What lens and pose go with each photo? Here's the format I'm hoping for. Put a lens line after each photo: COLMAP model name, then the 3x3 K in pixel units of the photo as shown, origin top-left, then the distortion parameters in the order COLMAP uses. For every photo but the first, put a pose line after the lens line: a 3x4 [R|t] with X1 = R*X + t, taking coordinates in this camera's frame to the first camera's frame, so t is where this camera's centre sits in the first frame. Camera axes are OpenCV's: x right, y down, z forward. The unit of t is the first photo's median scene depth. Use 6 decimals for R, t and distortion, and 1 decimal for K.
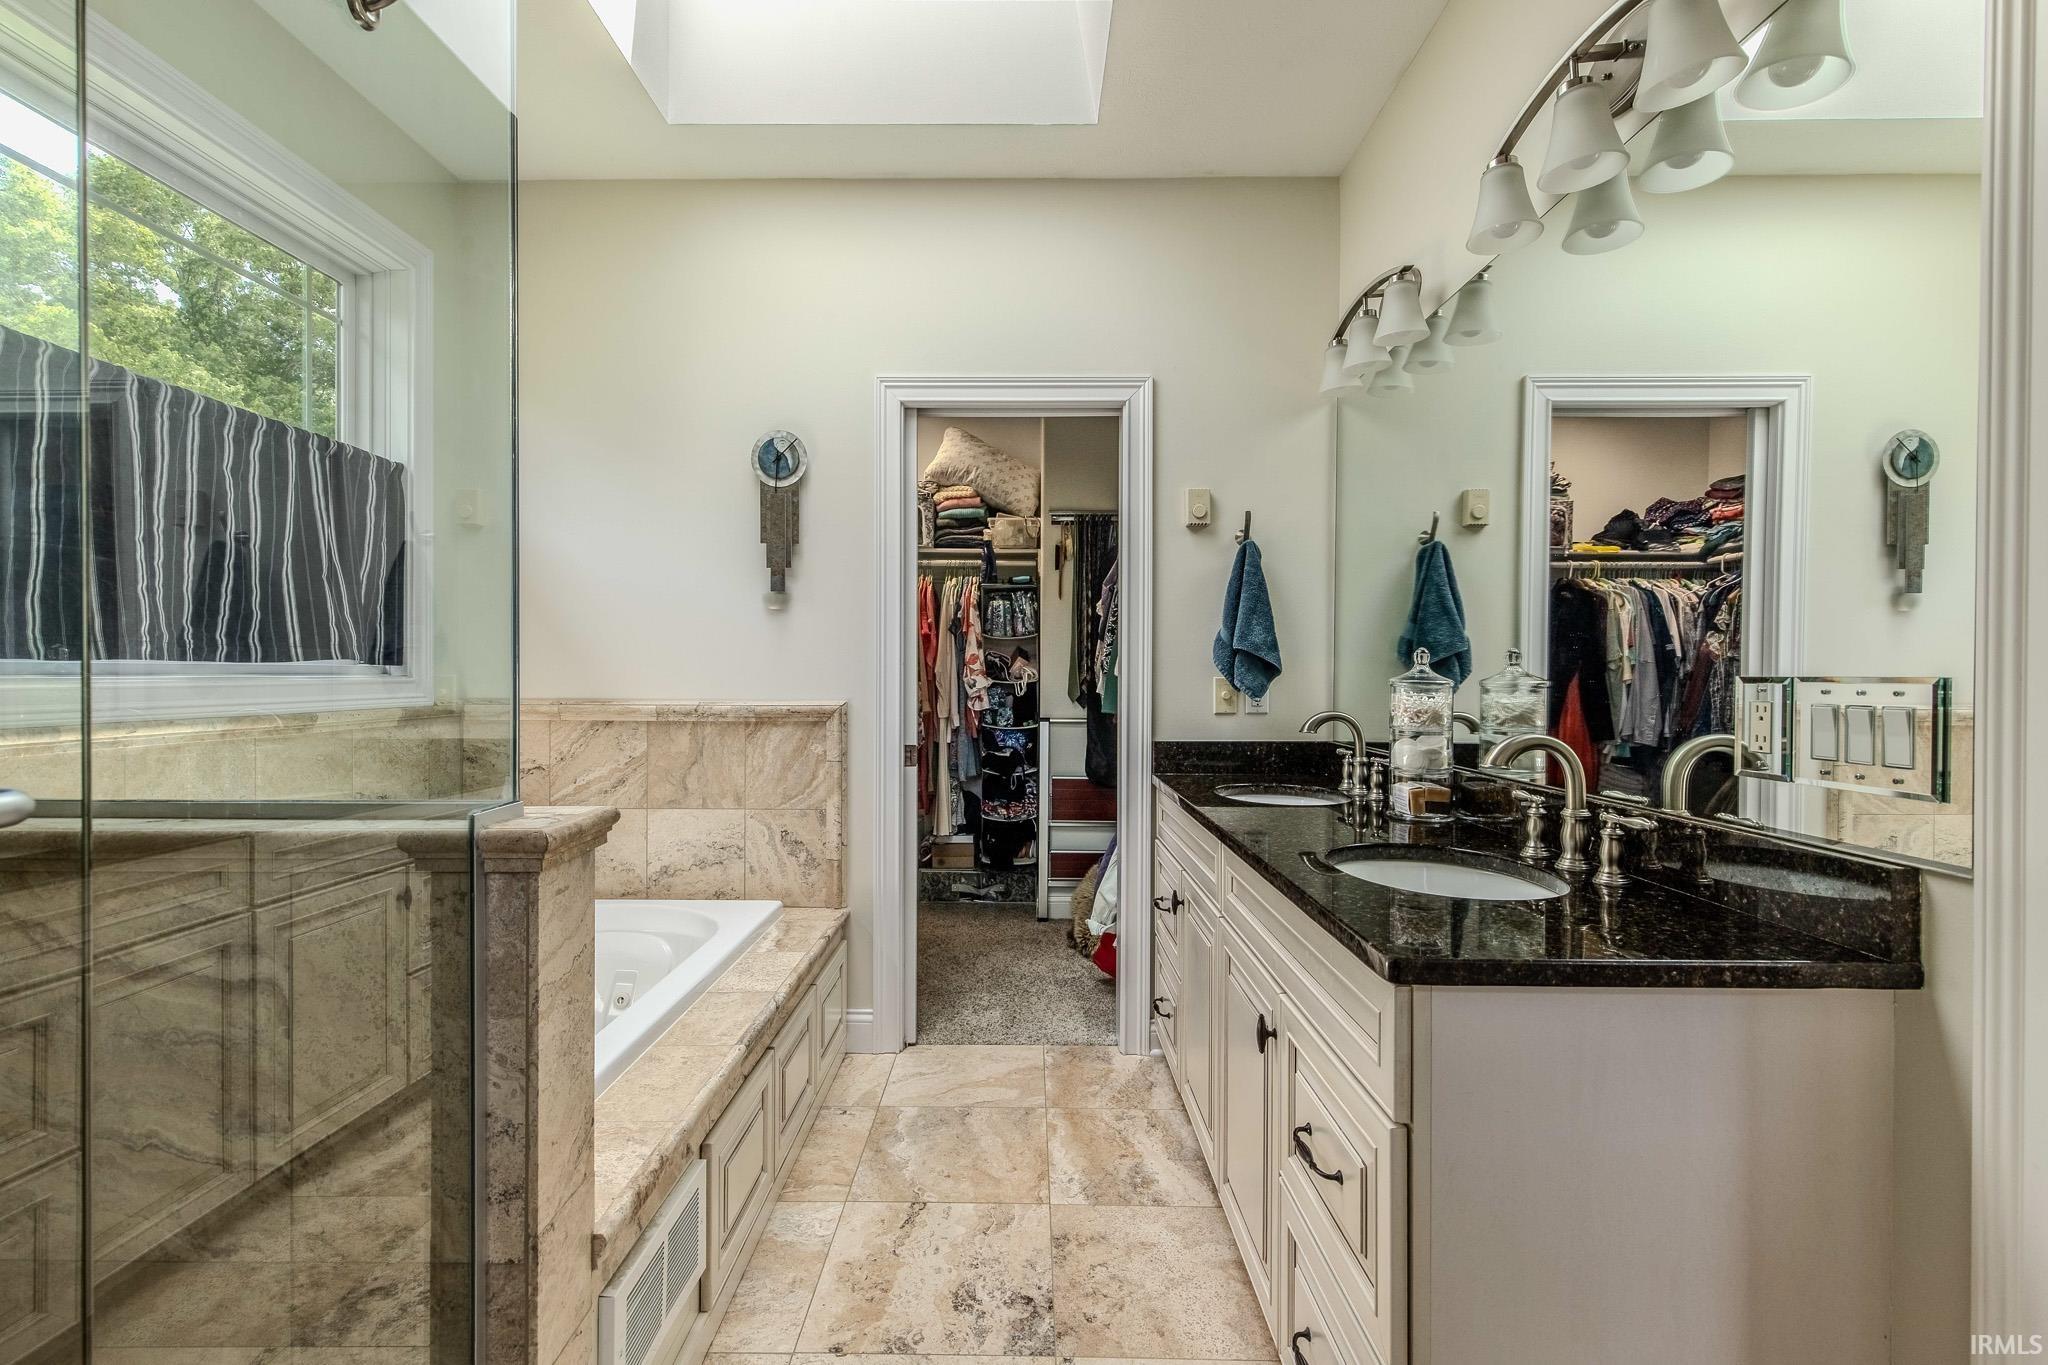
lens RADIAL K [[927.2, 0, 1018.8], [0, 927.2, 679.9], [0, 0, 1]] dist [0.003270, -0.000406]
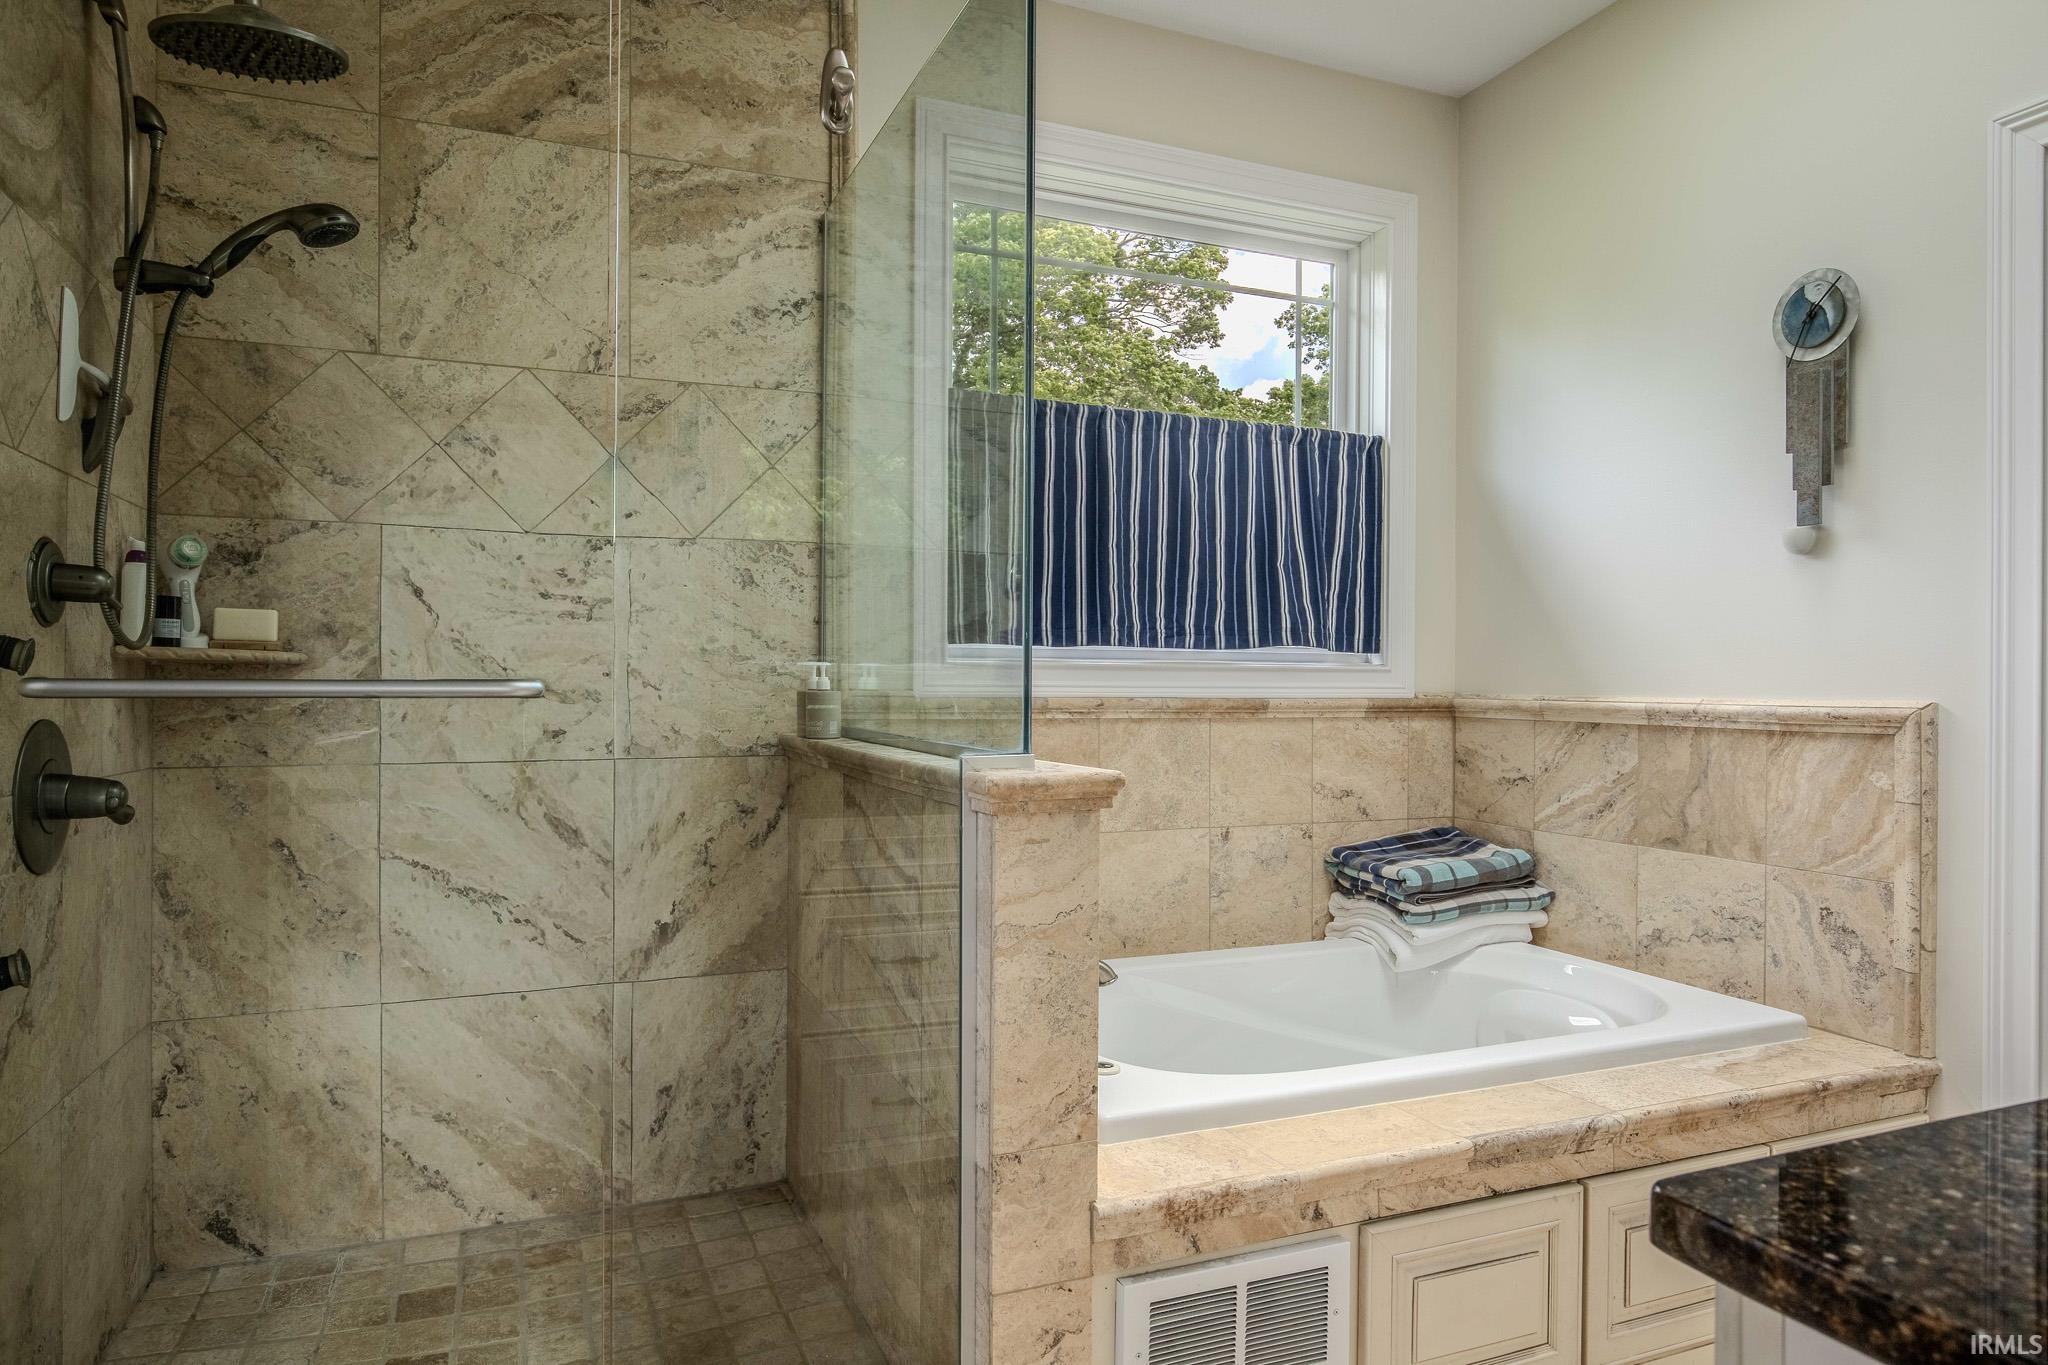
lens RADIAL K [[1232.7, 0, 1017.5], [0, 1232.7, 678.0], [0, 0, 1]] dist [-0.000277, -0.001215]
pose [[0.382499, -0.003581, -0.923949, 0.306684], [-0.013044, 0.999872, -0.009275, 0.023060], [0.923864, 0.015600, 0.382403, 0.179481]]
